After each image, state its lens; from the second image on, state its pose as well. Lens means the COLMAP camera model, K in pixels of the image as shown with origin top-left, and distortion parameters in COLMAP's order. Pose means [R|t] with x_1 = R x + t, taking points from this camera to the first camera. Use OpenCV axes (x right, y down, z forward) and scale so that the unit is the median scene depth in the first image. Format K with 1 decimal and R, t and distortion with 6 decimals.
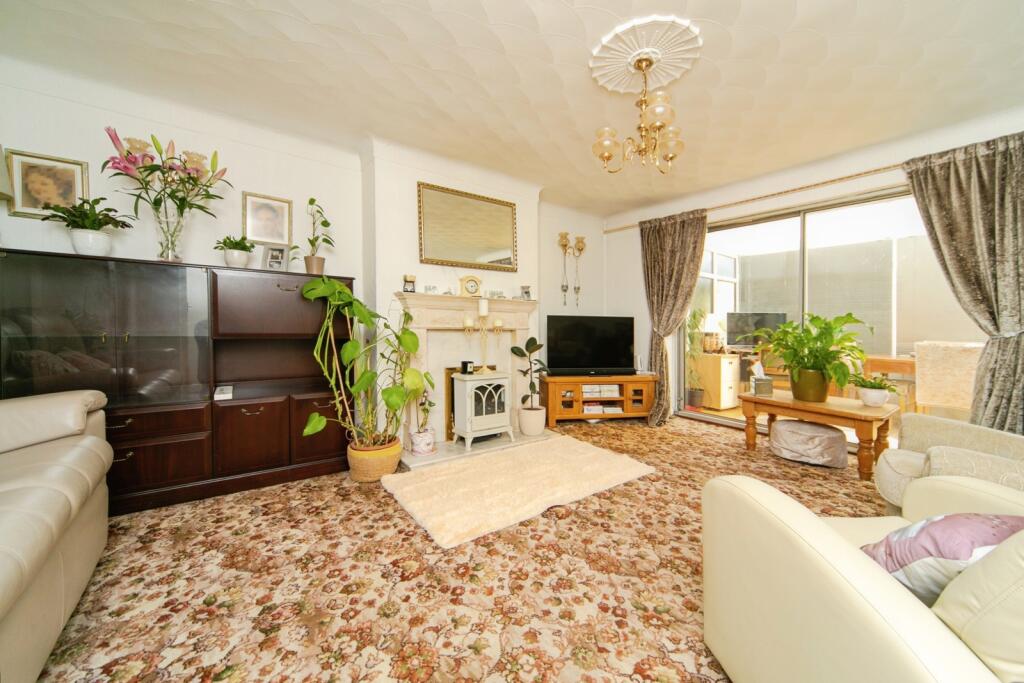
lens RADIAL K [[386.5, 0, 513.6], [0, 386.5, 337.3], [0, 0, 1]] dist [0.002168, 0.000094]
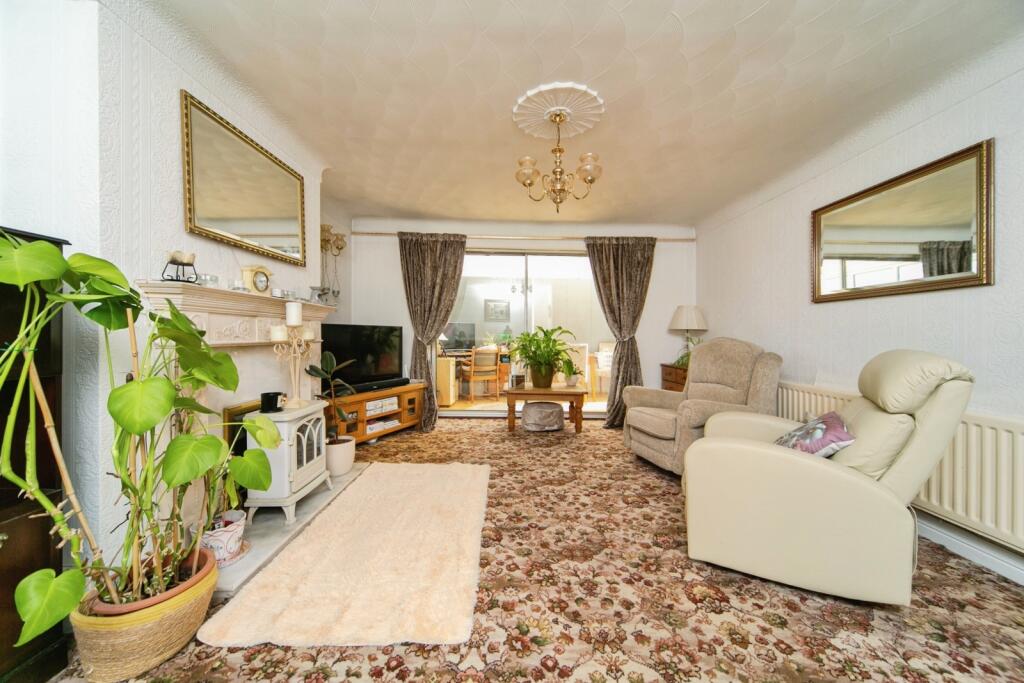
lens RADIAL K [[369.9, 0, 516.6], [0, 369.9, 334.1], [0, 0, 1]] dist [0.001083, 0.000137]
pose [[0.575823, -0.008830, 0.817527, -0.423524], [0.024354, 0.999683, -0.006356, -0.027029], [-0.817212, 0.023569, 0.575855, 0.294578]]
